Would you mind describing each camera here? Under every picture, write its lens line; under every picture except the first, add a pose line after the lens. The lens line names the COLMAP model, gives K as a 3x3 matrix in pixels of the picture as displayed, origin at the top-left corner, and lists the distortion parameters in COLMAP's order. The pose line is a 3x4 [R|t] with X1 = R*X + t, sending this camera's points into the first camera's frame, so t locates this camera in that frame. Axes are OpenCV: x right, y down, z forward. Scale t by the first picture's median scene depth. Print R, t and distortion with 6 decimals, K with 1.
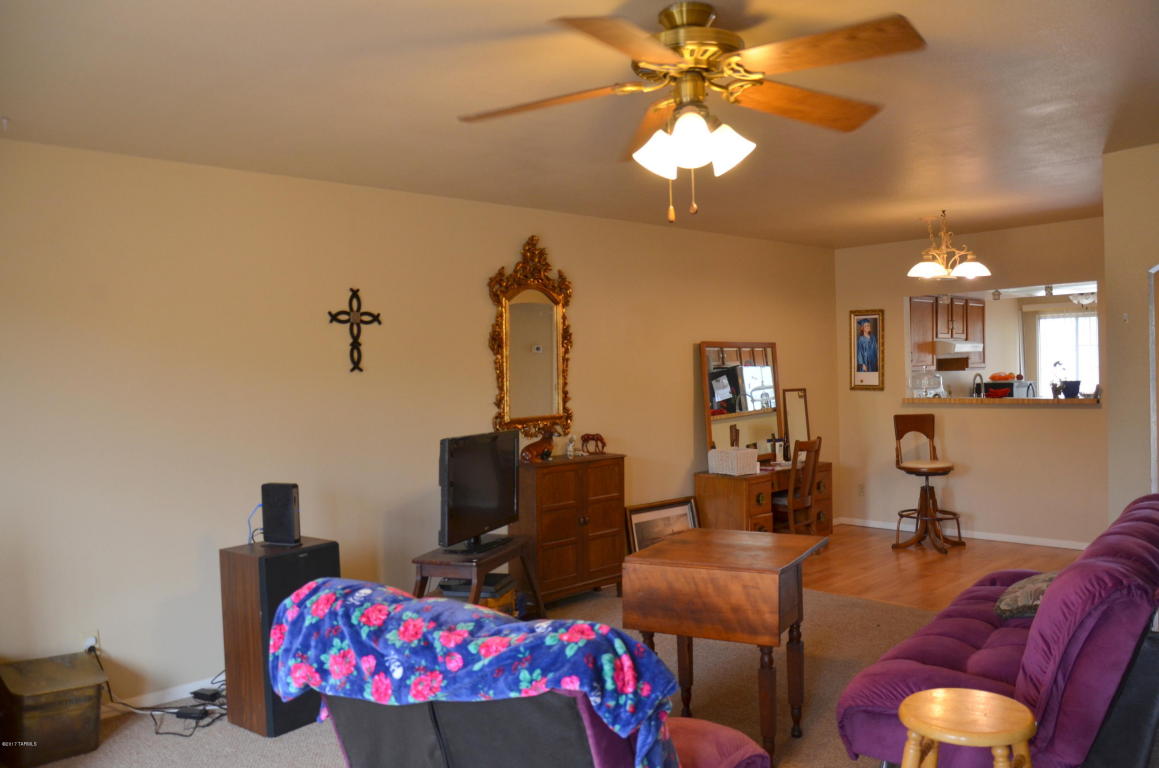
lens RADIAL K [[881.0, 0, 577.8], [0, 881.0, 380.6], [0, 0, 1]] dist [-0.044346, -0.013142]
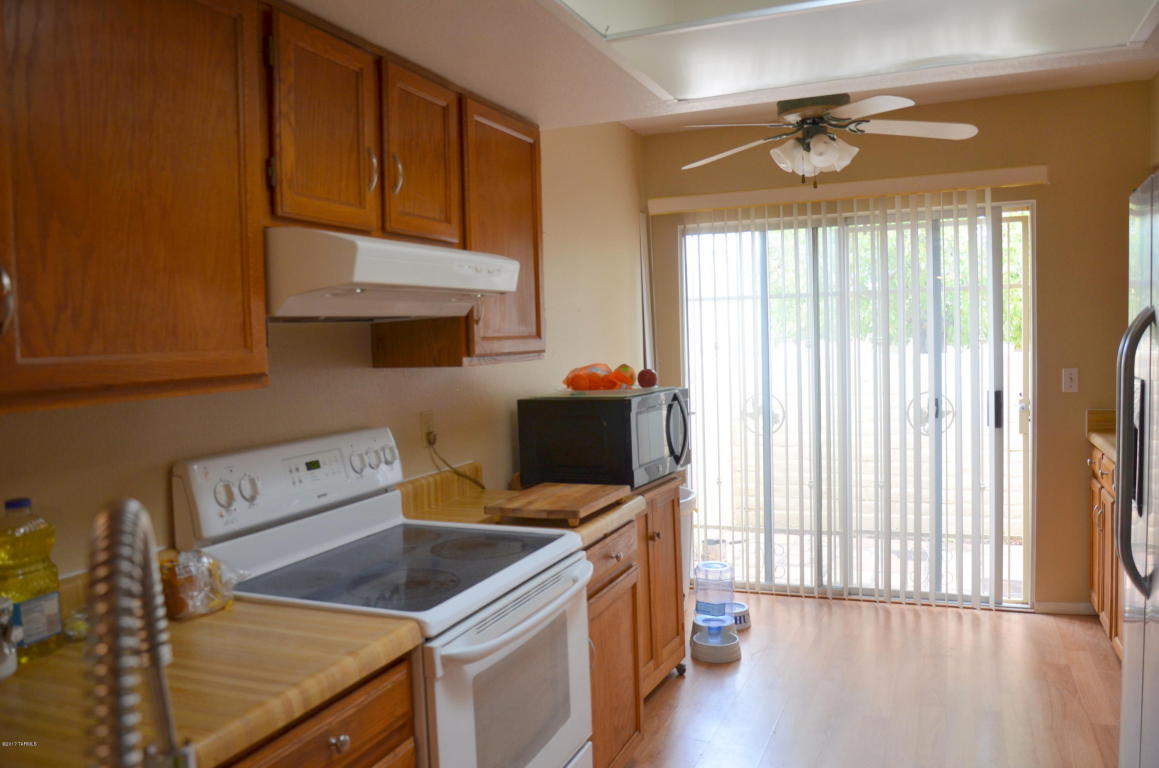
lens RADIAL K [[881.0, 0, 579.9], [0, 881.0, 386.3], [0, 0, 1]] dist [-0.044346, -0.013142]
pose [[0.918182, -0.025341, 0.395347, 0.349542], [0.014297, 0.999422, 0.030858, -0.012068], [-0.395901, -0.022681, 0.918013, 0.697624]]
